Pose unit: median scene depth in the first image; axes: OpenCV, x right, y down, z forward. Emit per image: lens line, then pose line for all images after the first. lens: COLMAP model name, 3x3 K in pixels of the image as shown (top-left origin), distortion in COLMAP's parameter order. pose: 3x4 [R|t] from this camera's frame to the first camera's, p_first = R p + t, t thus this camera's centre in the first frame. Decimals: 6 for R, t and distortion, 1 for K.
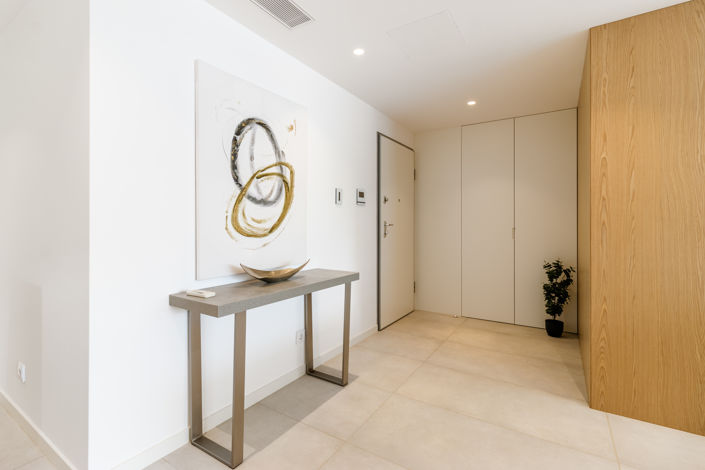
lens RADIAL K [[325.5, 0, 352.6], [0, 325.5, 225.4], [0, 0, 1]] dist [0.000507, -0.000044]
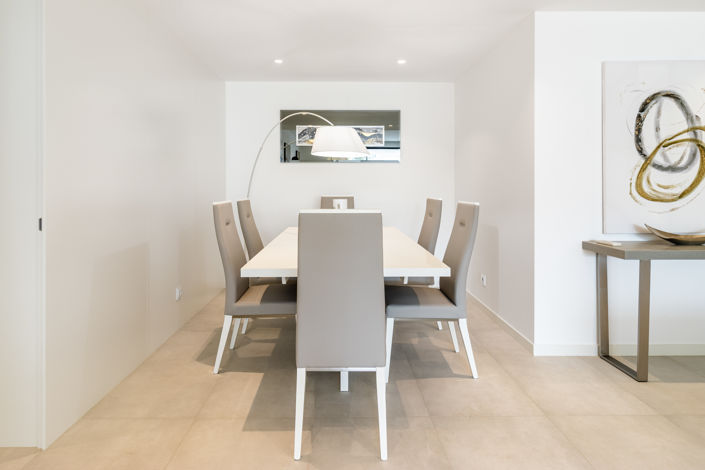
lens RADIAL K [[383.5, 0, 337.7], [0, 383.5, 190.0], [0, 0, 1]] dist [0.001585, 0.000344]
pose [[0.535791, -0.000231, -0.844351, 0.208399], [0.000570, 1.000000, 0.000088, -0.003881], [0.844351, -0.000529, 0.535791, -0.611389]]
